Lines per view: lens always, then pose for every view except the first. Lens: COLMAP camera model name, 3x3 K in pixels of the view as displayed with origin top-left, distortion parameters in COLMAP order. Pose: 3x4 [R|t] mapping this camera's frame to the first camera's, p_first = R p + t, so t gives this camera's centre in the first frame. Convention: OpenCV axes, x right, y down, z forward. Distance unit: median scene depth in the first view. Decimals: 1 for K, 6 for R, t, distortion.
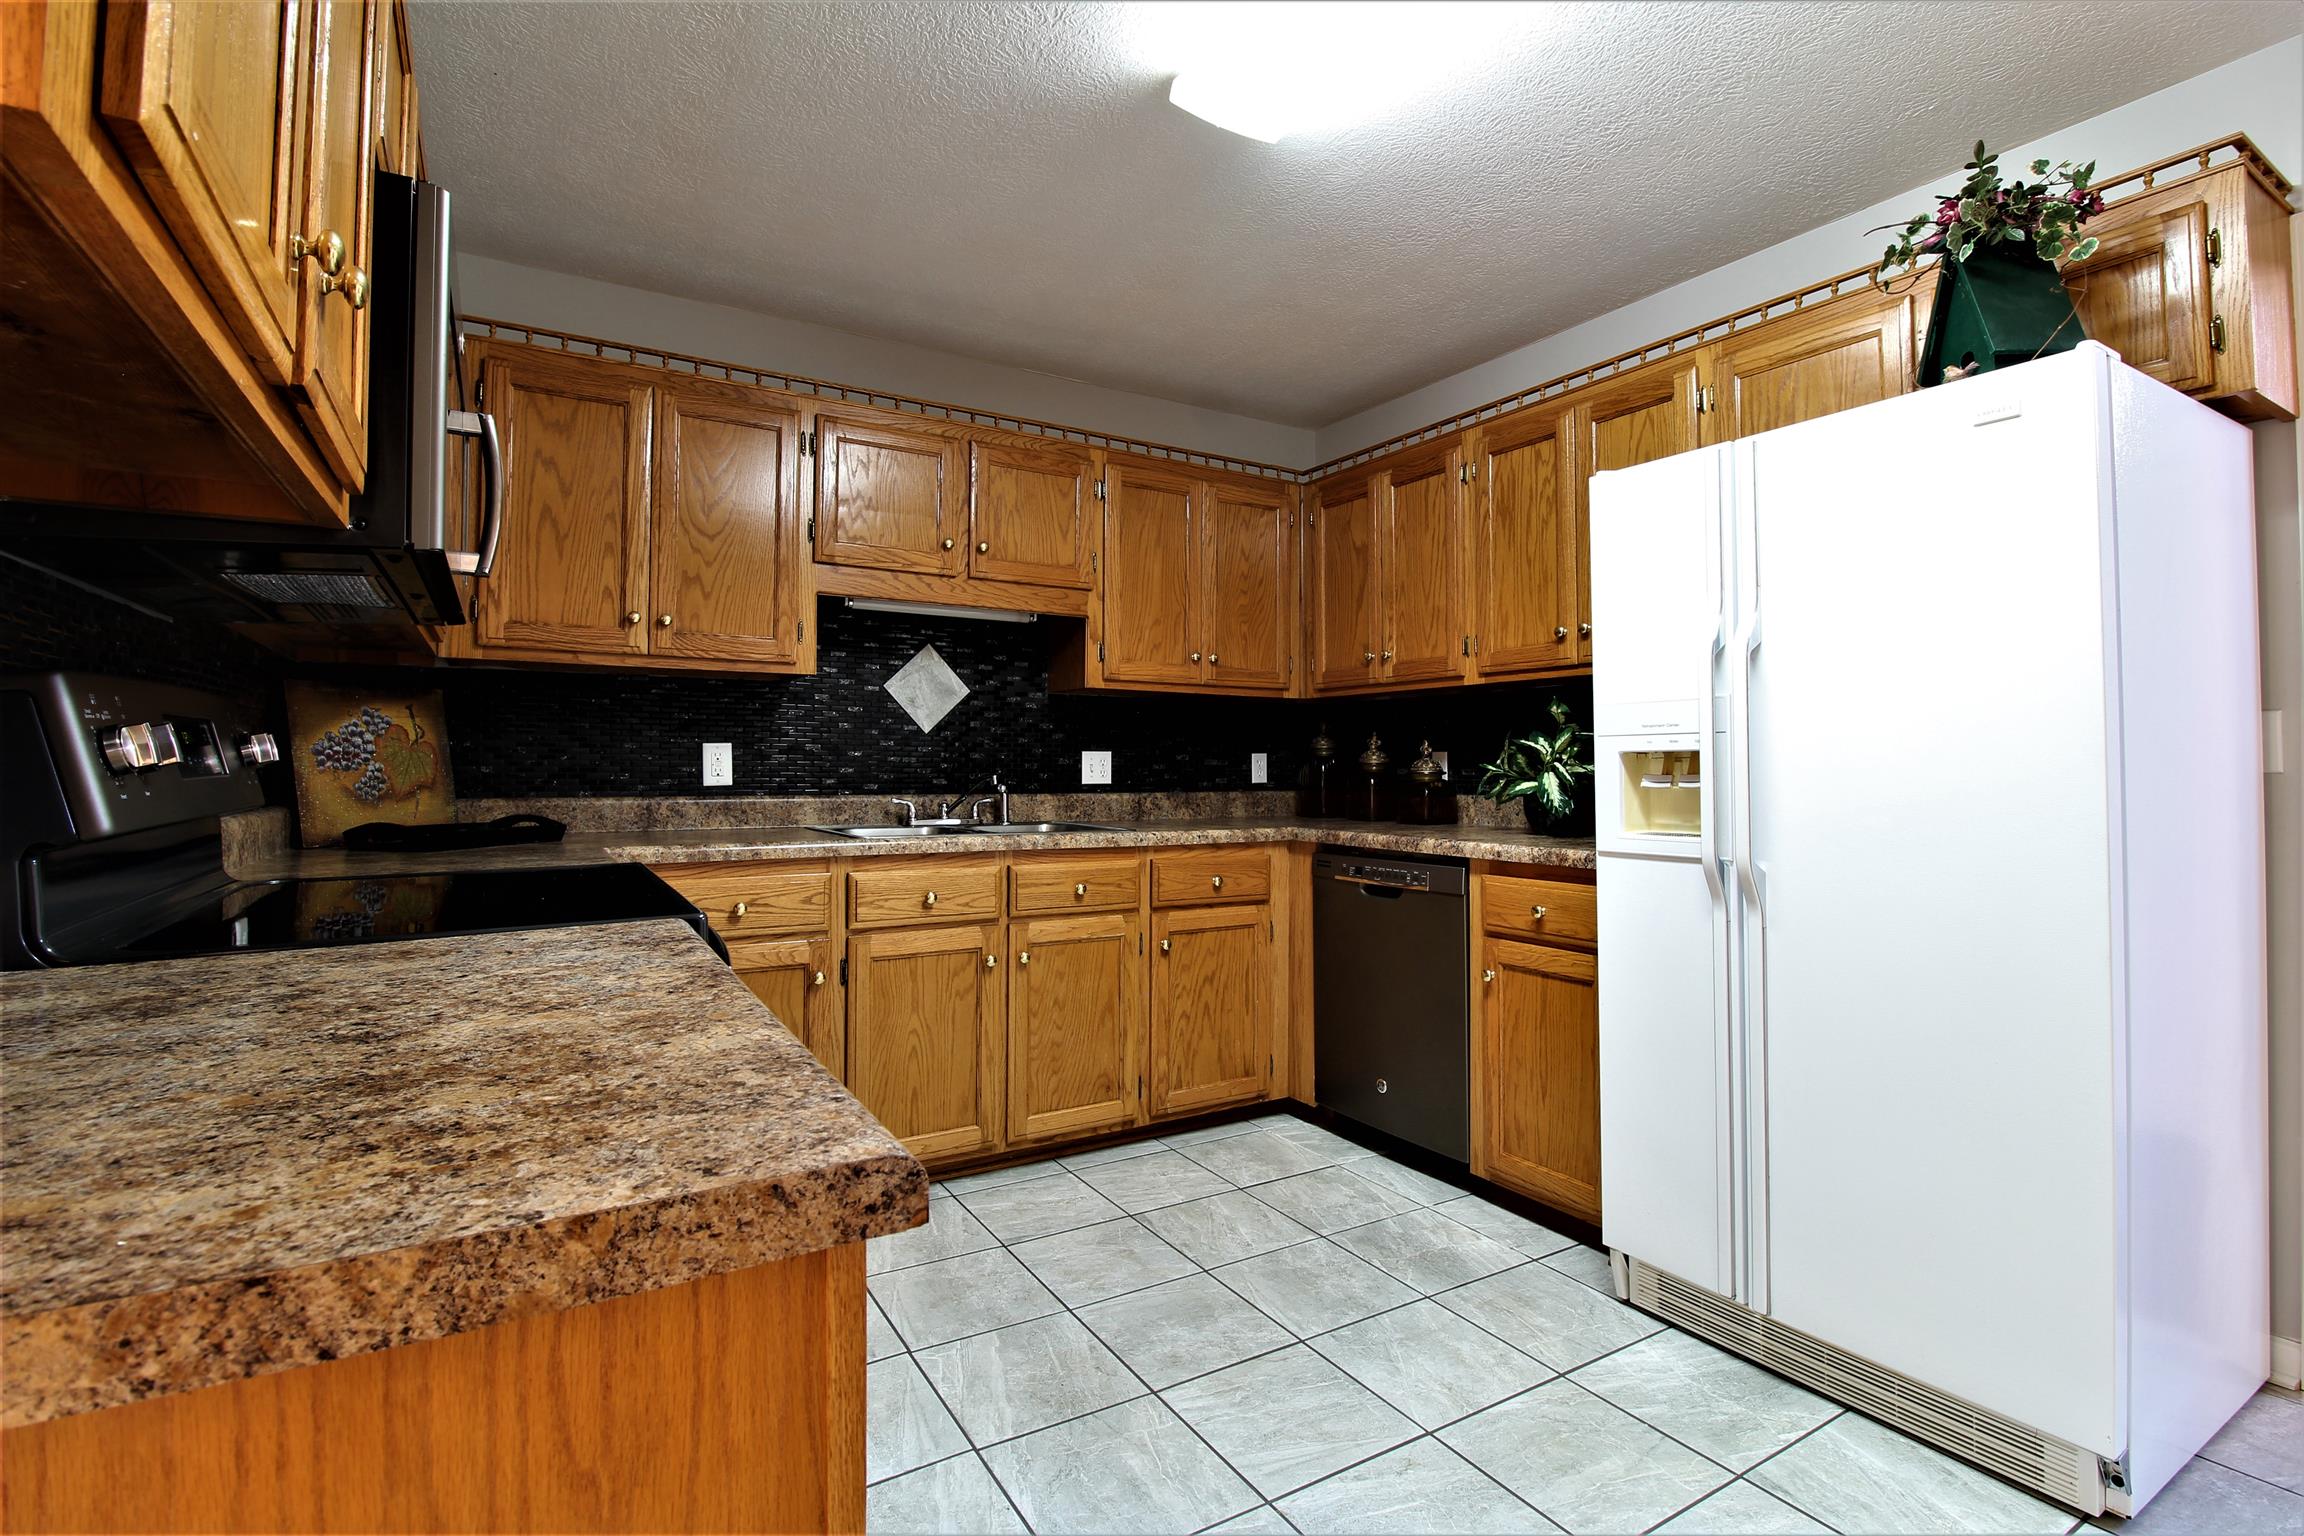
lens RADIAL K [[1085.8, 0, 1148.2], [0, 1085.8, 747.4], [0, 0, 1]] dist [0.018012, -0.000057]
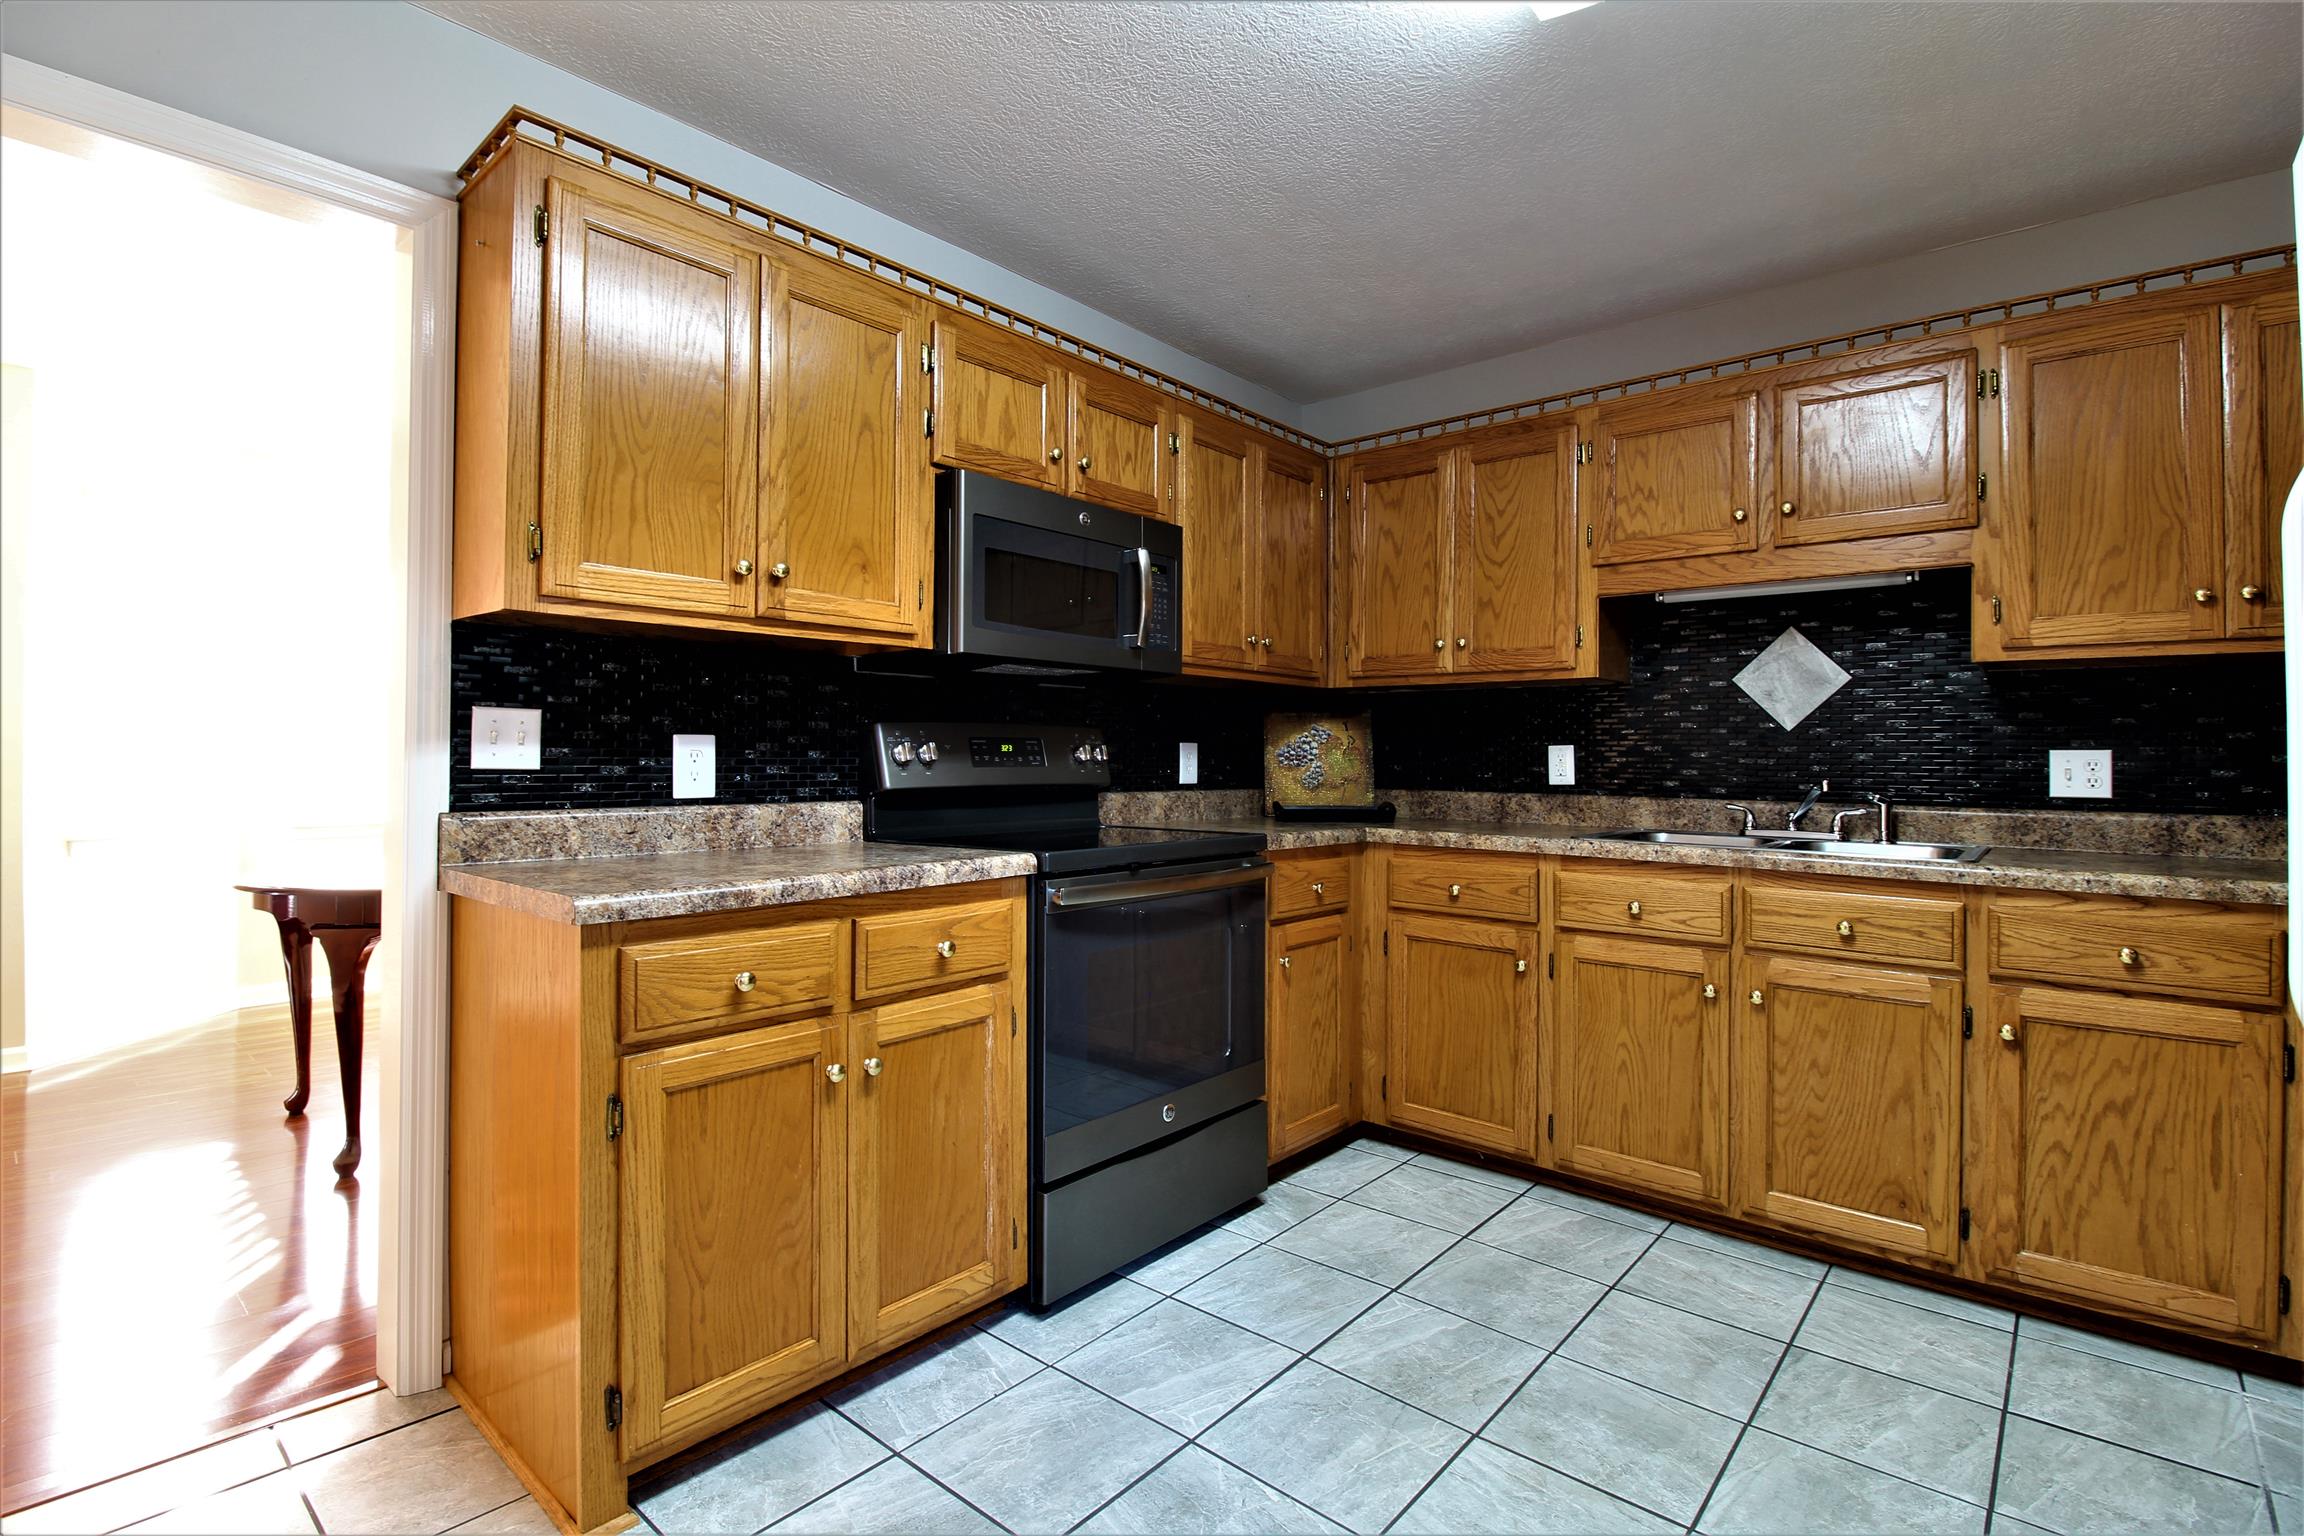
lens RADIAL K [[1066.9, 0, 1151.5], [0, 1066.9, 754.4], [0, 0, 1]] dist [-0.003626, -0.010453]
pose [[0.301253, -0.006314, -0.953523, 0.507974], [0.004902, 0.999975, -0.005073, 0.008349], [0.953532, -0.003146, 0.301276, 0.299638]]
